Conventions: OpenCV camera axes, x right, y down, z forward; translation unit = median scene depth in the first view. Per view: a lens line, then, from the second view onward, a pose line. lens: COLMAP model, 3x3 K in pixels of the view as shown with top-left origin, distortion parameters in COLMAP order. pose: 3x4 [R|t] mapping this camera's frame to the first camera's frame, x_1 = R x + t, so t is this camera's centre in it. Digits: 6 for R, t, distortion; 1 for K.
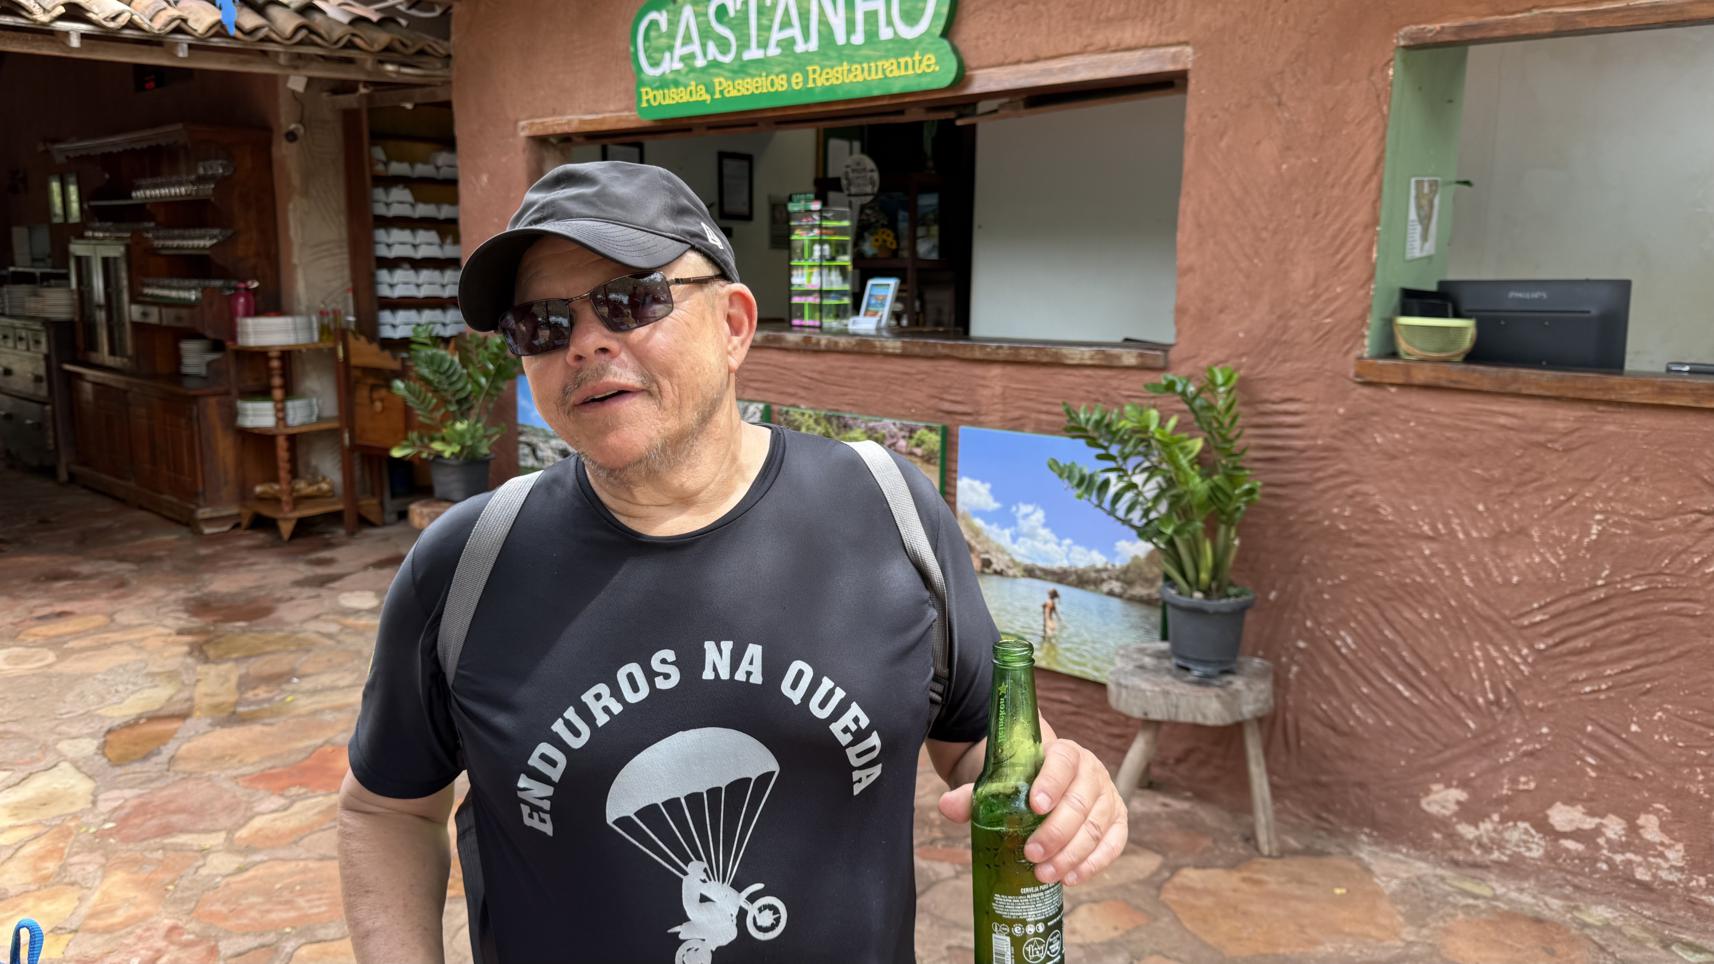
lens RADIAL K [[1210.0, 0, 828.5], [0, 1210.0, 492.0], [0, 0, 1]] dist [0.035880, -0.062952]
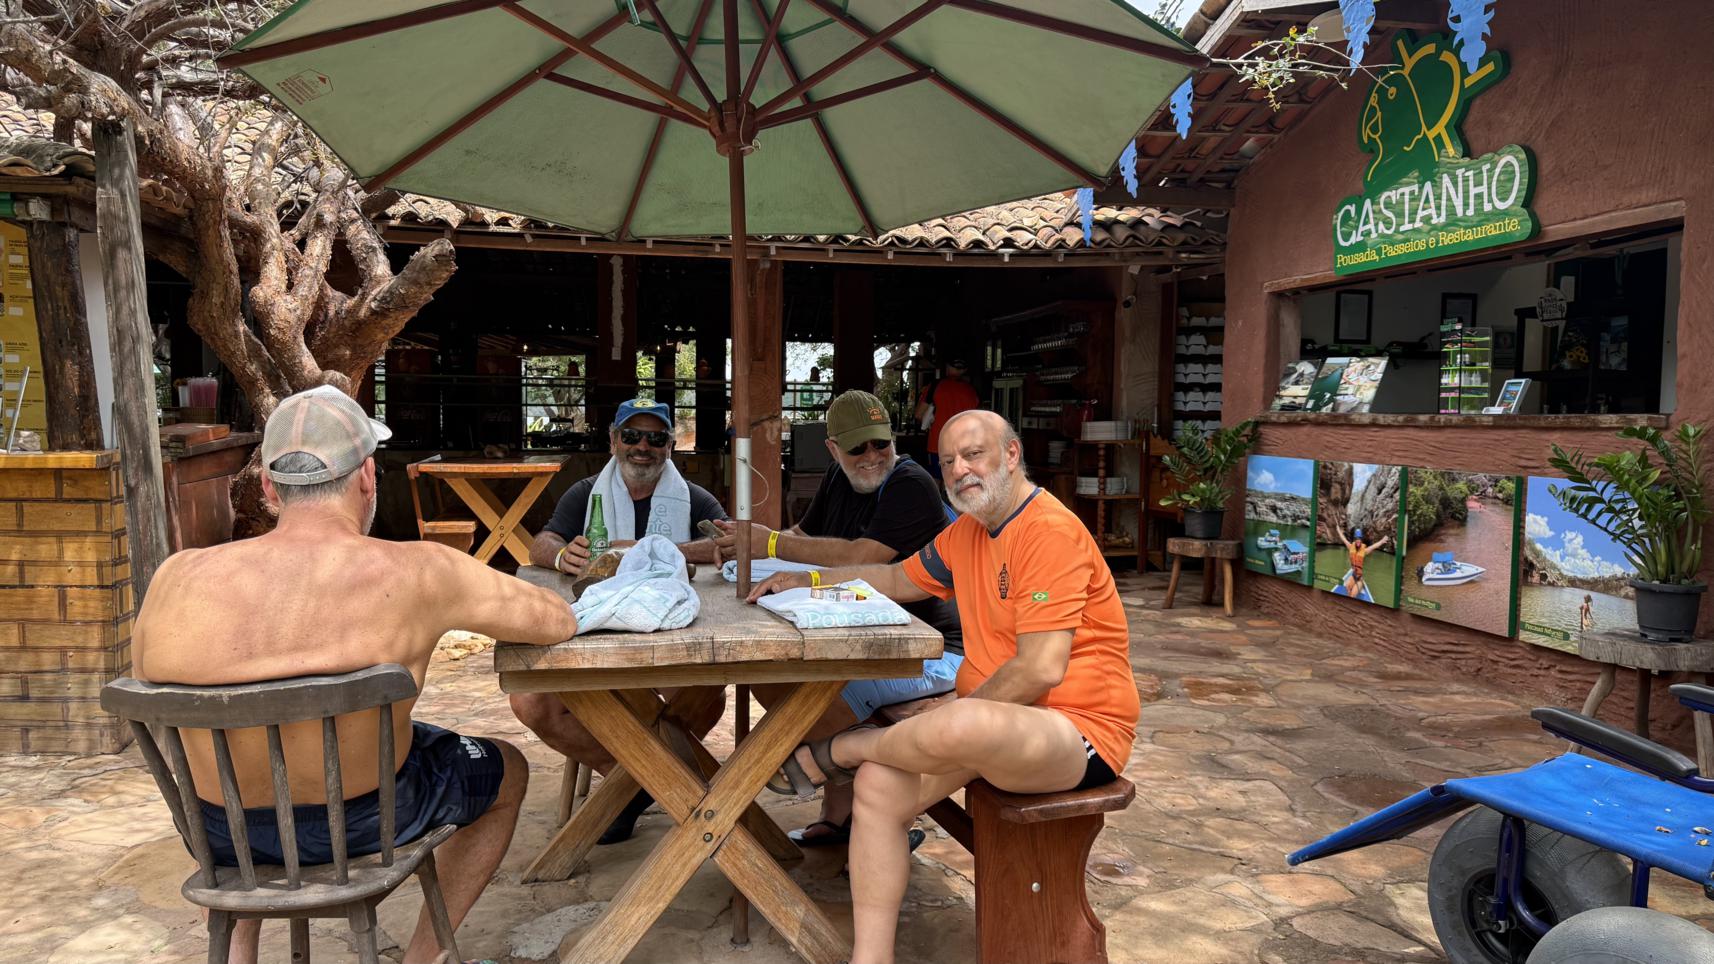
lens RADIAL K [[1210.0, 0, 824.3], [0, 1210.0, 490.3], [0, 0, 1]] dist [0.035880, -0.062952]
pose [[0.770018, 0.035885, -0.637012, 0.290625], [-0.118292, 0.989137, -0.087270, 0.137740], [0.626961, 0.142553, 0.765898, -0.435793]]
